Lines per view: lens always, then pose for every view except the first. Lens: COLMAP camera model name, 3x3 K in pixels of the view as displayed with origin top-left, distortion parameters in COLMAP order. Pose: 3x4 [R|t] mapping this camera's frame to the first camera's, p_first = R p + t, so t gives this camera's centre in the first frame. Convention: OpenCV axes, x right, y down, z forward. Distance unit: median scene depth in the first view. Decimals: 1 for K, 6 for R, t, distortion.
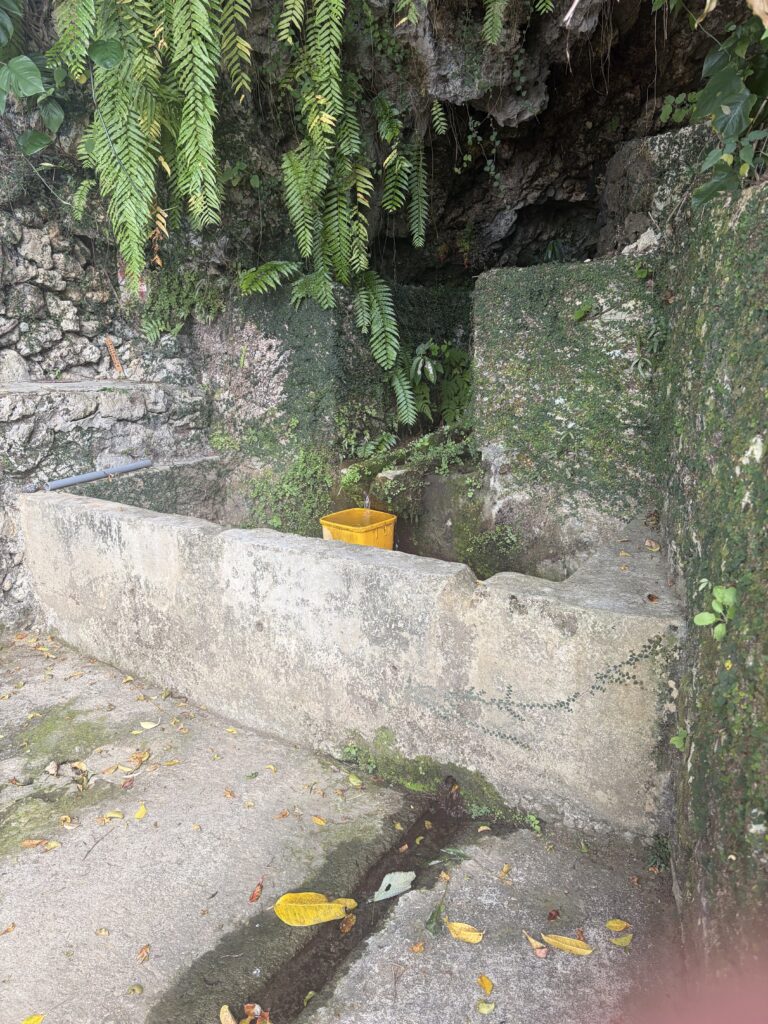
lens RADIAL K [[789.6, 0, 384.0], [0, 789.6, 515.2], [0, 0, 1]] dist [0.004552, -0.006325]
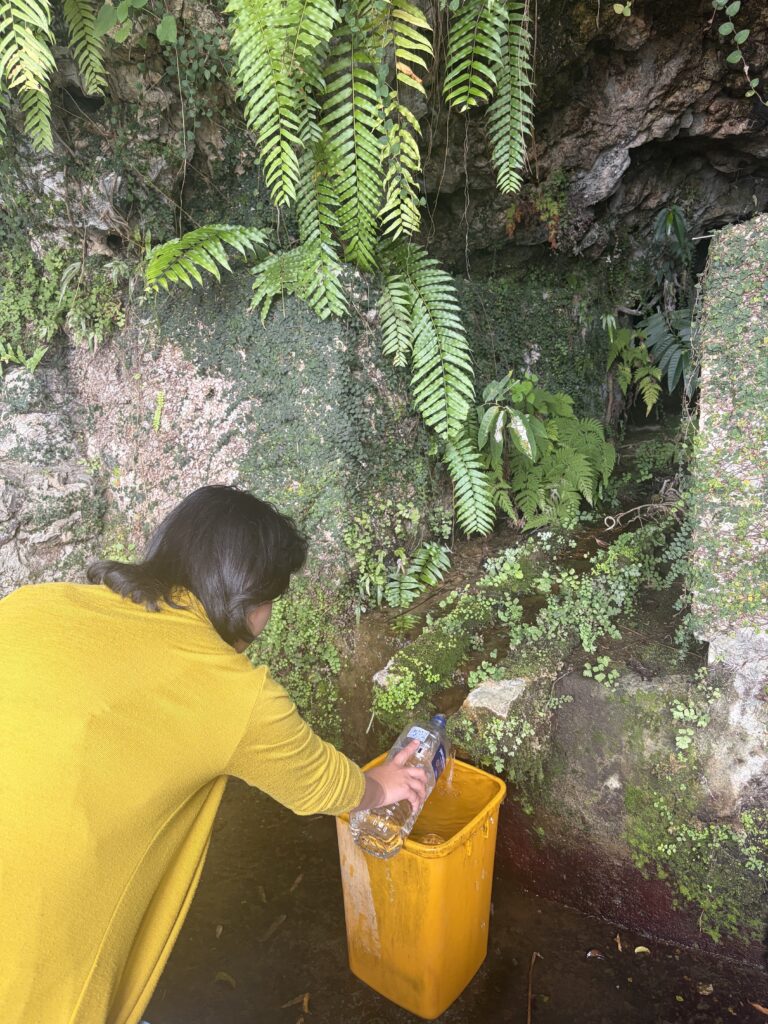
lens RADIAL K [[789.6, 0, 383.6], [0, 789.6, 507.3], [0, 0, 1]] dist [0.004552, -0.006325]
pose [[0.997976, -0.022296, 0.059554, -0.066127], [0.023730, 0.999442, -0.023492, -0.127457], [-0.058997, 0.024857, 0.997949, 0.496023]]
